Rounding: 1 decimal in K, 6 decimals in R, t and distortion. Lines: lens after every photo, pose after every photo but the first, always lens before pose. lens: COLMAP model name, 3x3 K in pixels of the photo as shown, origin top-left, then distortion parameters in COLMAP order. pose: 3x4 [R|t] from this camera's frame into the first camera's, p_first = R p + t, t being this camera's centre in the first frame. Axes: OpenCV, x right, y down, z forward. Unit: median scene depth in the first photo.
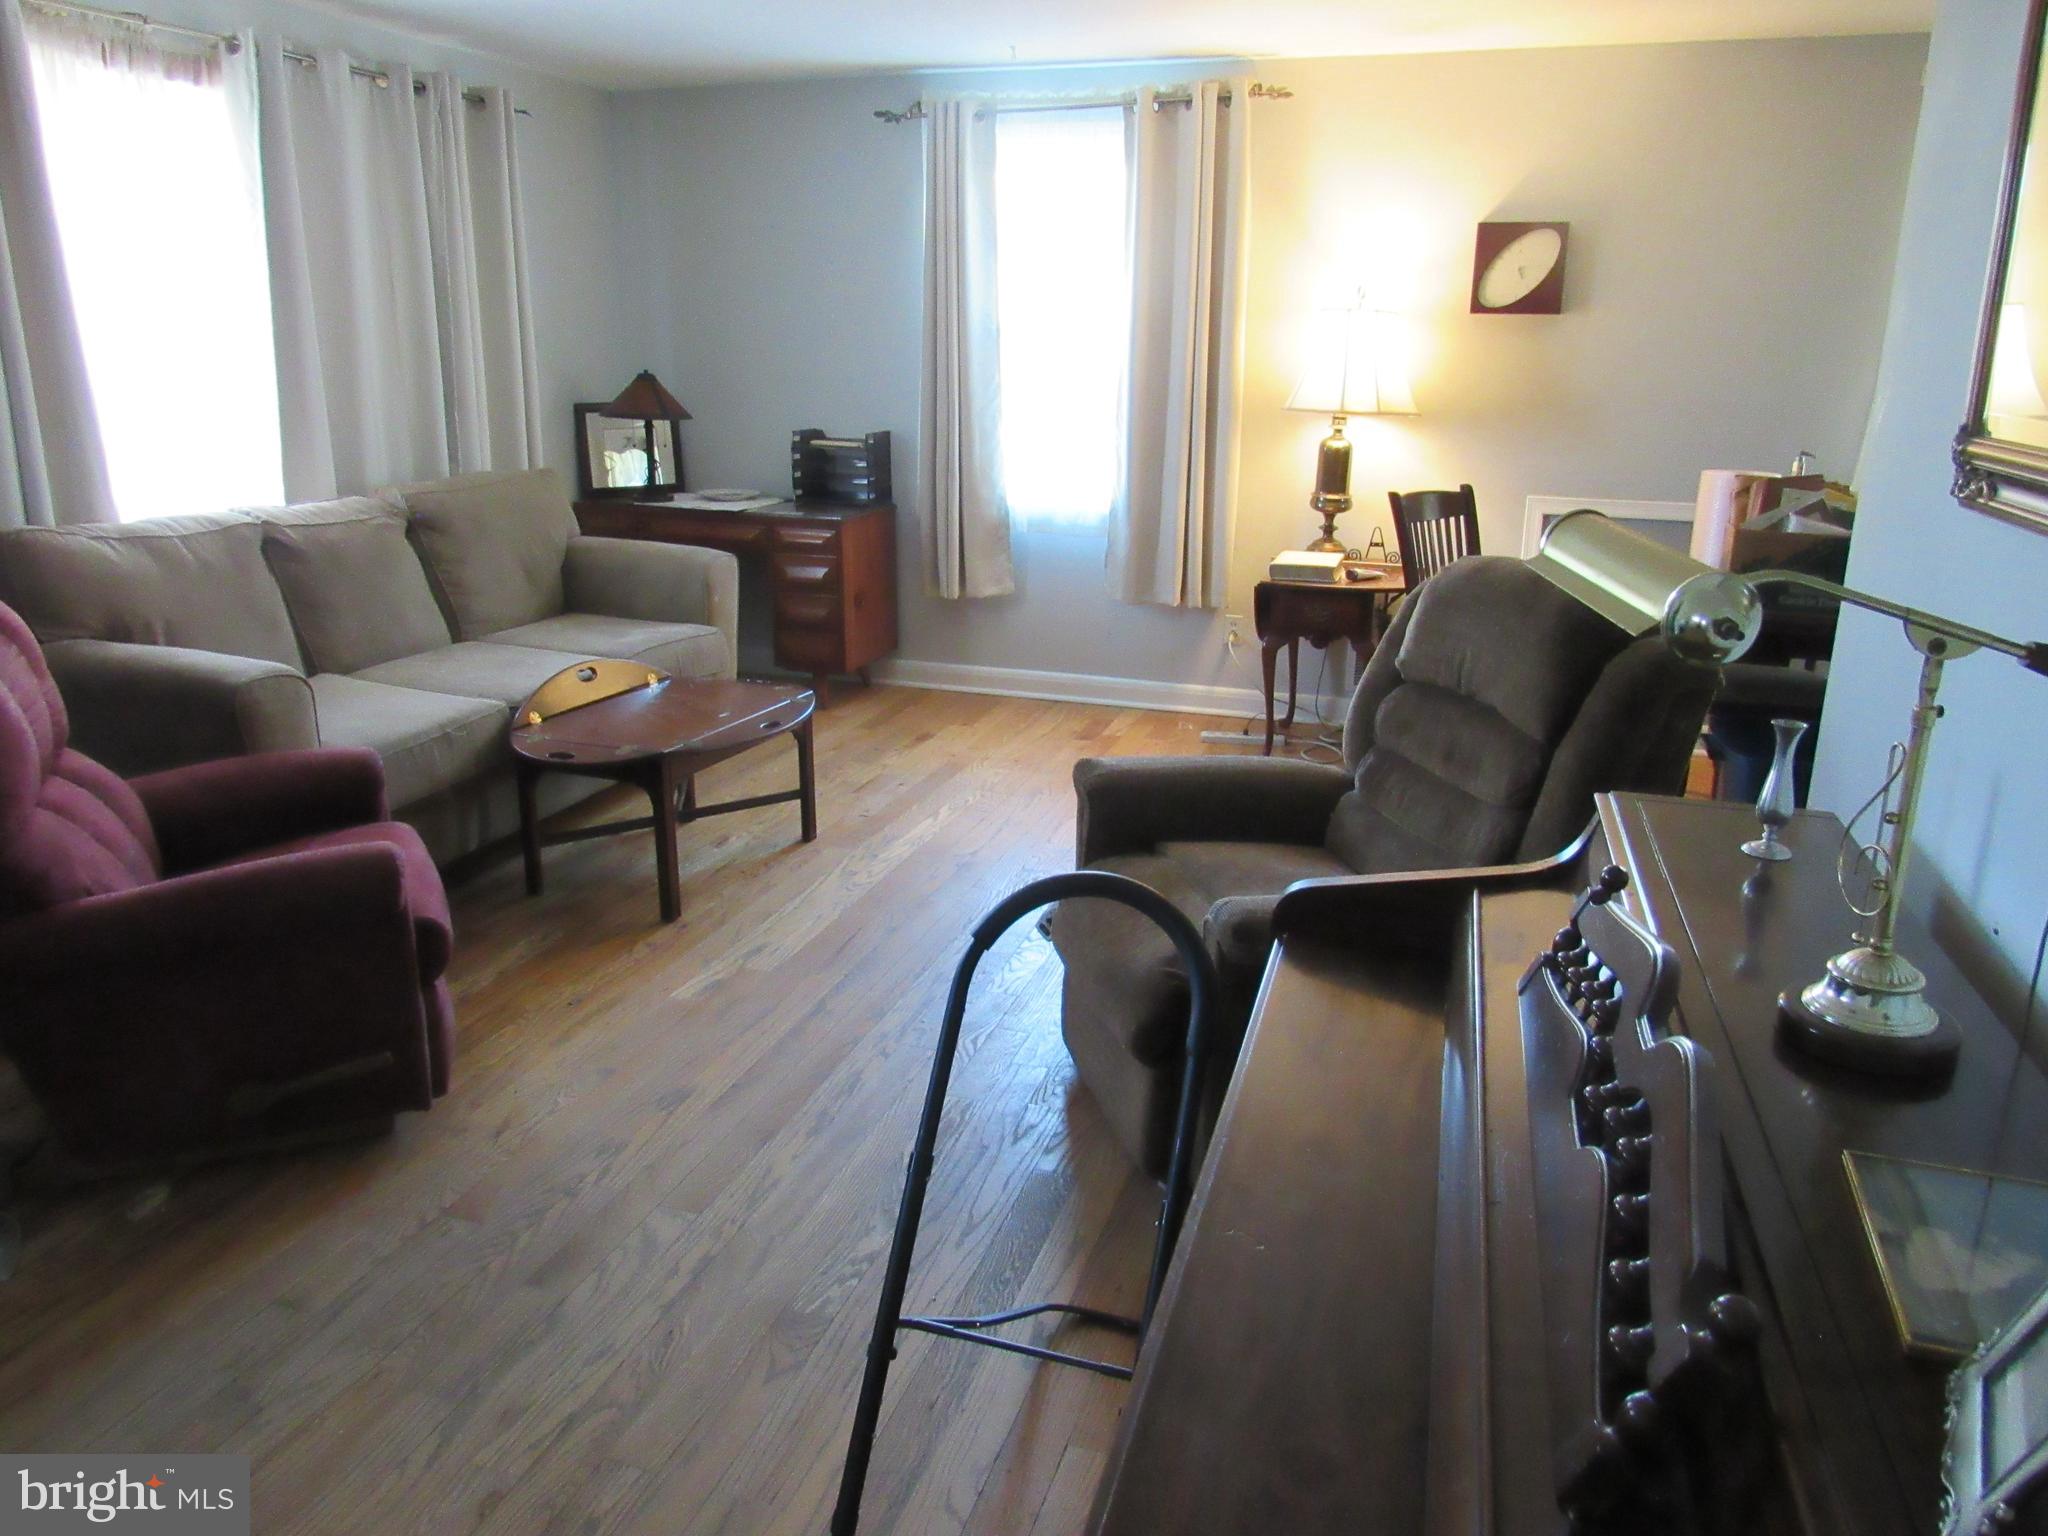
lens RADIAL K [[1468.9, 0, 1022.9], [0, 1468.9, 760.9], [0, 0, 1]] dist [-0.019902, 0.000439]
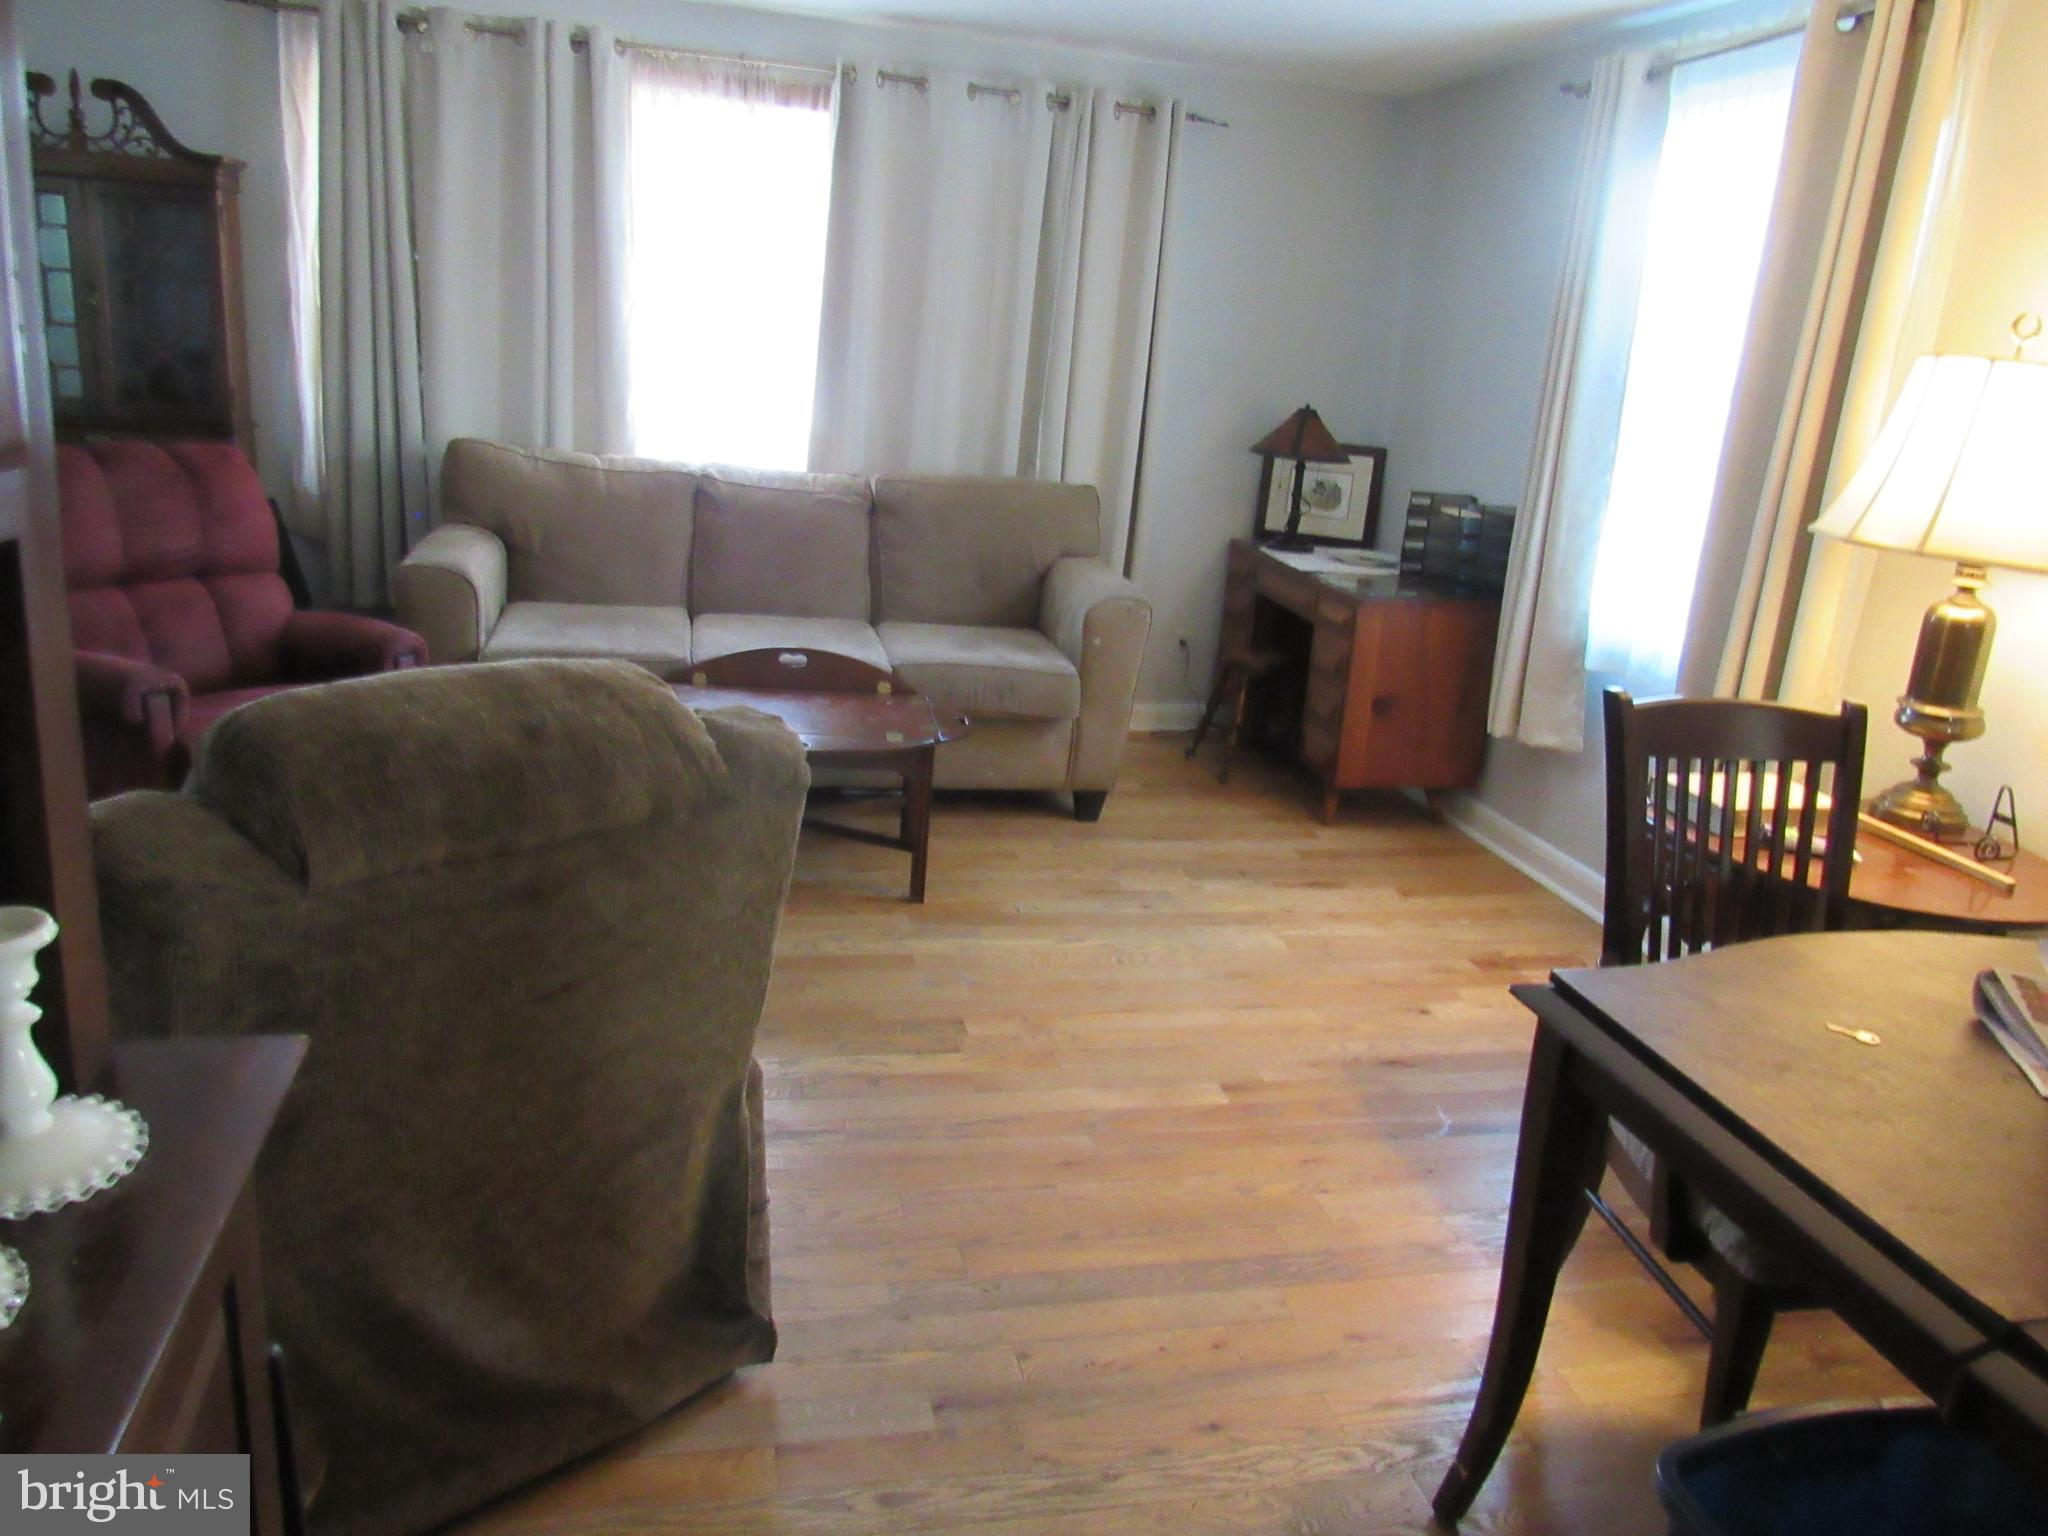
lens RADIAL K [[1468.9, 0, 1022.9], [0, 1468.9, 760.9], [0, 0, 1]] dist [-0.019902, 0.000439]
pose [[0.512779, 0.264585, -0.816733, 0.530232], [-0.311281, 0.943890, 0.110342, -0.130009], [0.800101, 0.197652, 0.566368, 0.486334]]
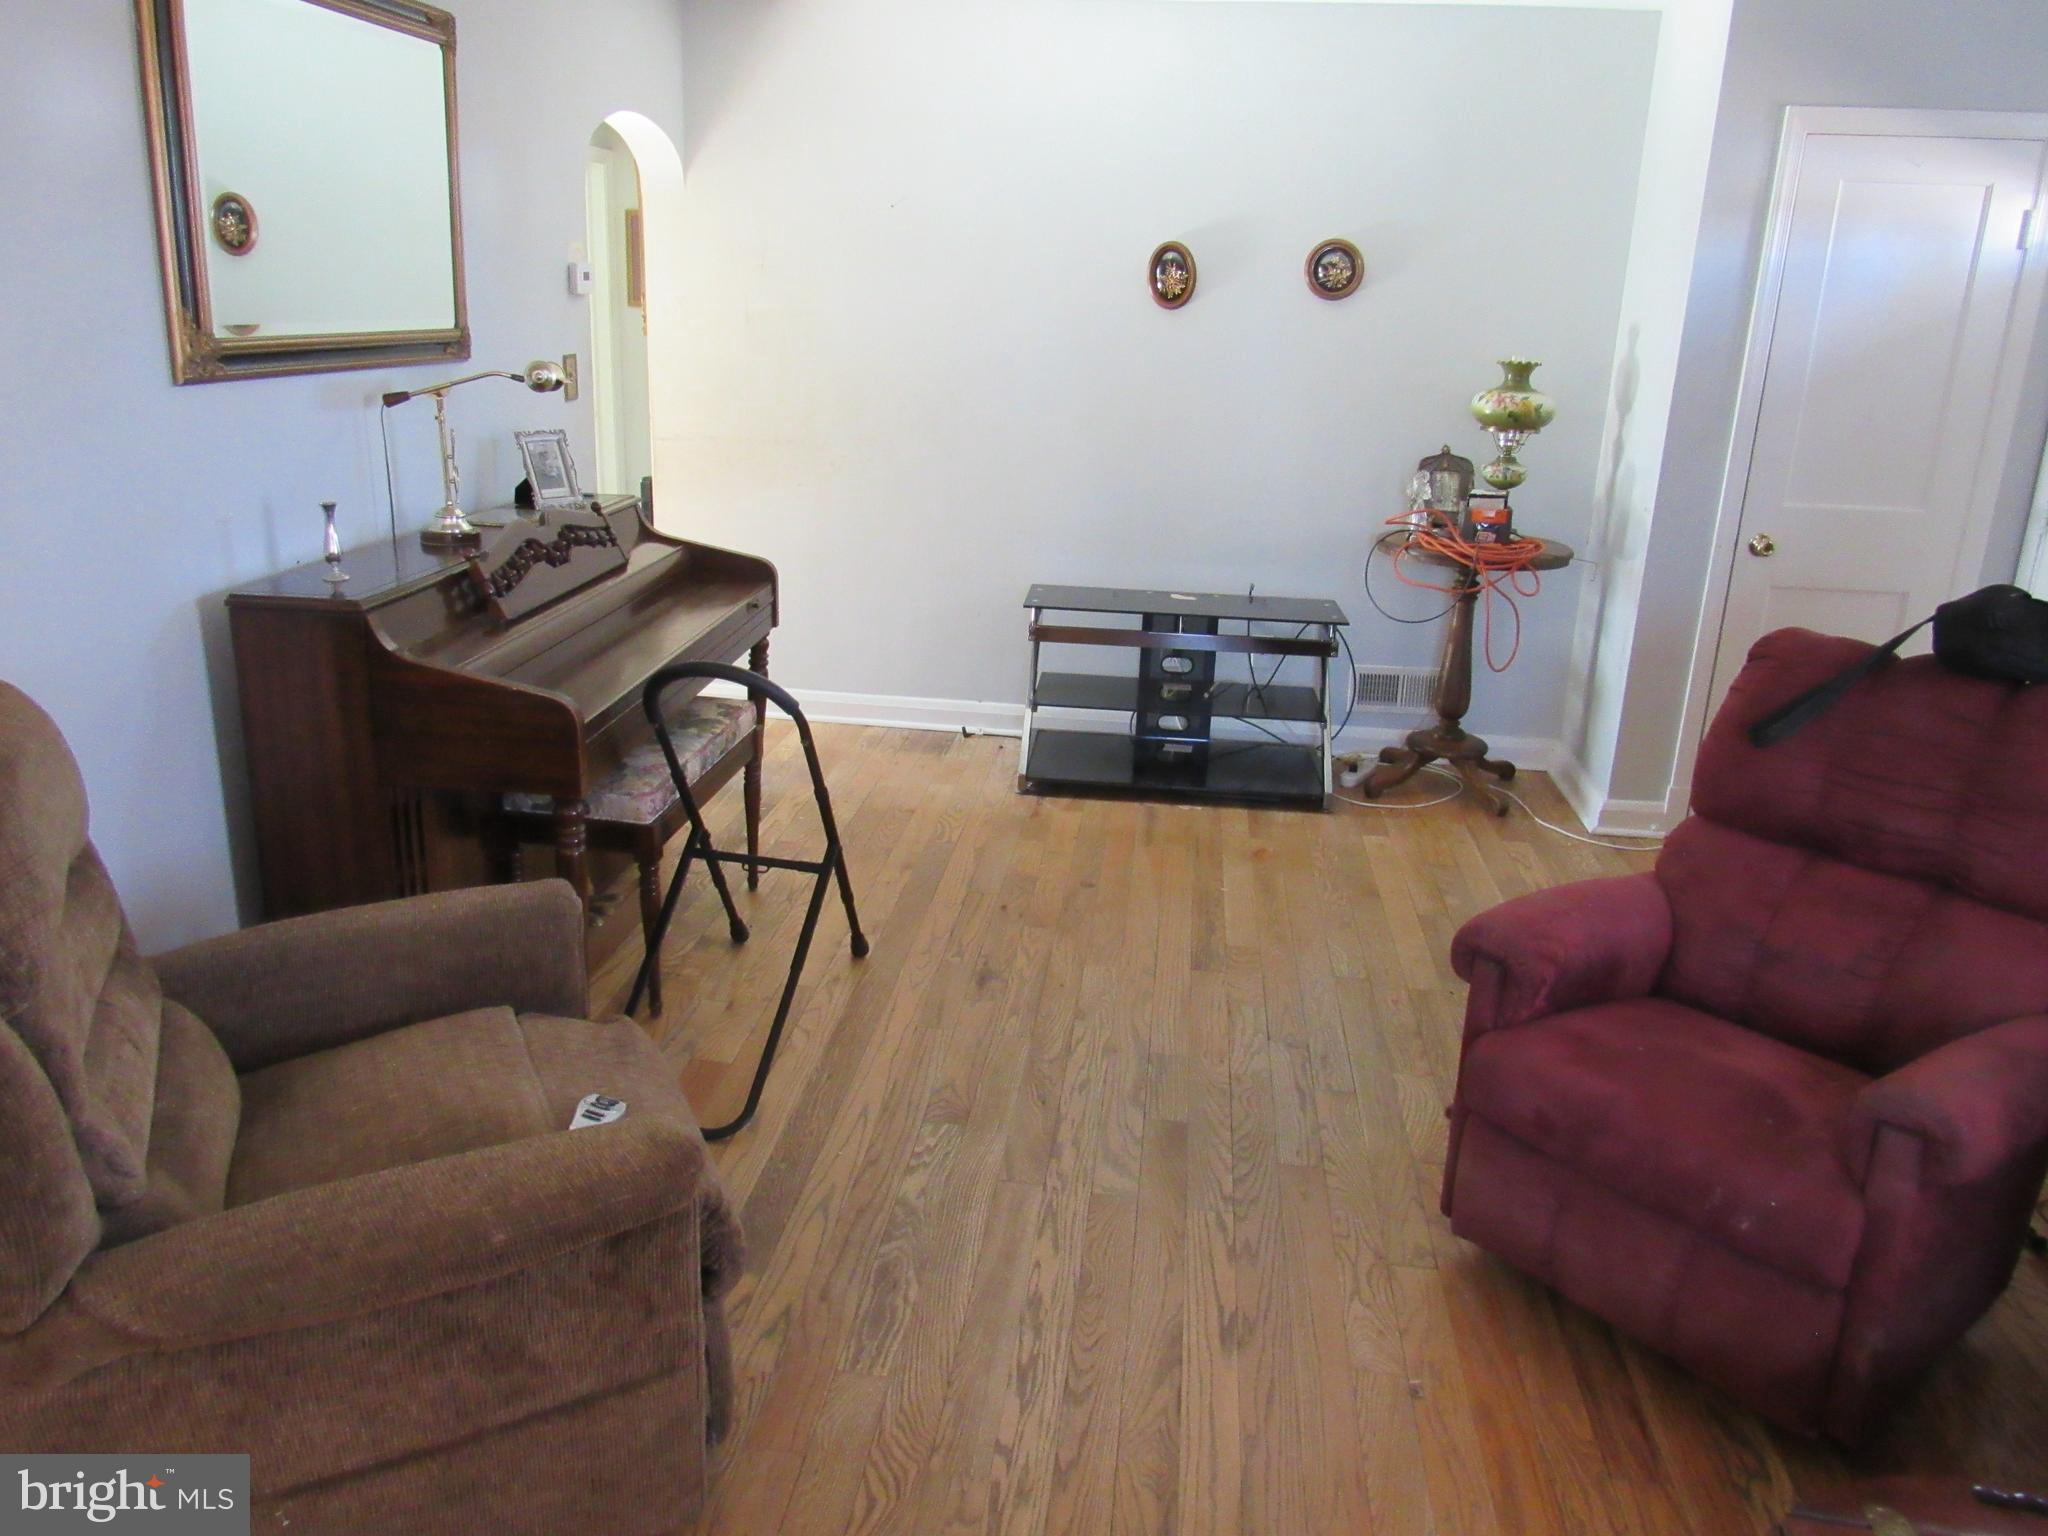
lens RADIAL K [[1510.1, 0, 1033.9], [0, 1510.1, 764.1], [0, 0, 1]] dist [-0.007306, -0.005667]
pose [[-0.979305, 0.006528, -0.202285, 0.015647], [-0.105612, 0.836125, 0.538275, -0.255535], [0.172650, 0.548499, -0.818132, 0.852271]]
